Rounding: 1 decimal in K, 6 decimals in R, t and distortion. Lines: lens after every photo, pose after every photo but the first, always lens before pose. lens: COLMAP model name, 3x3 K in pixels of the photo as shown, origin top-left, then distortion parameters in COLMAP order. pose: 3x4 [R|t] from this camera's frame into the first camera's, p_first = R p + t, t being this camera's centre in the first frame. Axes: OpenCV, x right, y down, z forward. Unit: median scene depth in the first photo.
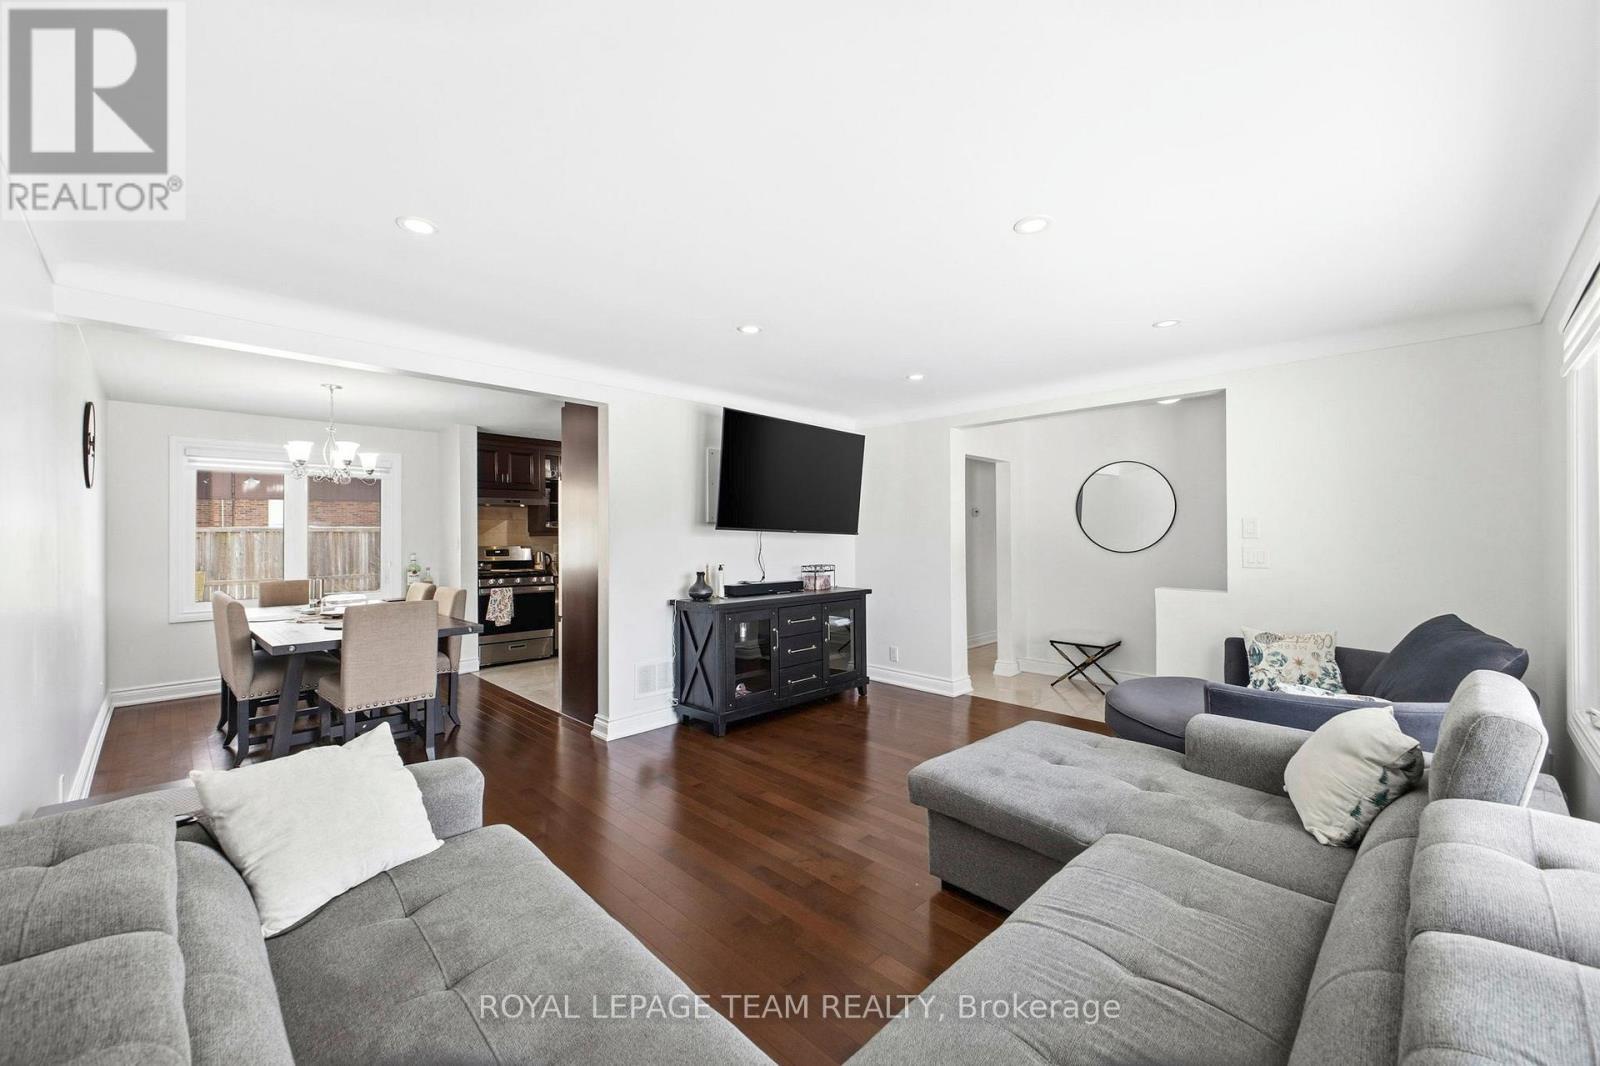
lens RADIAL K [[633.0, 0, 800.0], [0, 633.0, 533.0], [0, 0, 1]] dist [0.048305, -0.022005]
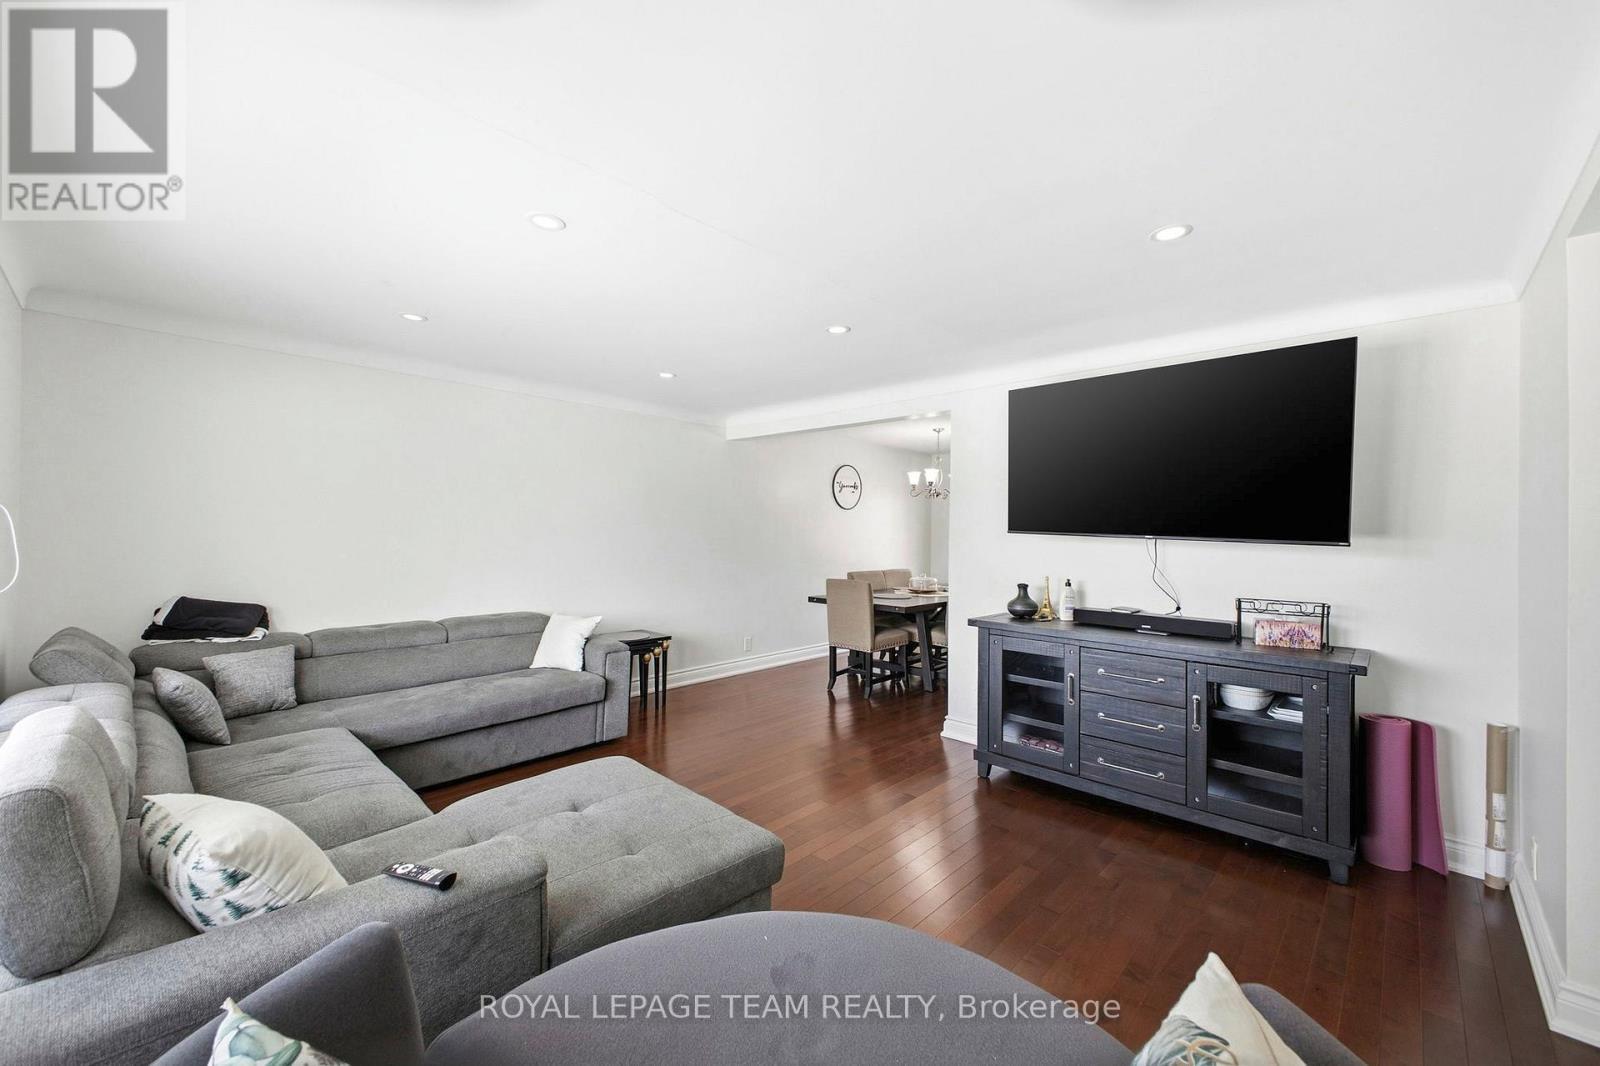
lens RADIAL K [[633.0, 0, 800.0], [0, 633.0, 533.0], [0, 0, 1]] dist [0.048305, -0.022005]
pose [[0.021549, 0.004778, -0.999756, 0.632674], [-0.012096, 0.999917, 0.004518, -0.005743], [0.999695, 0.011996, 0.021605, 0.640218]]
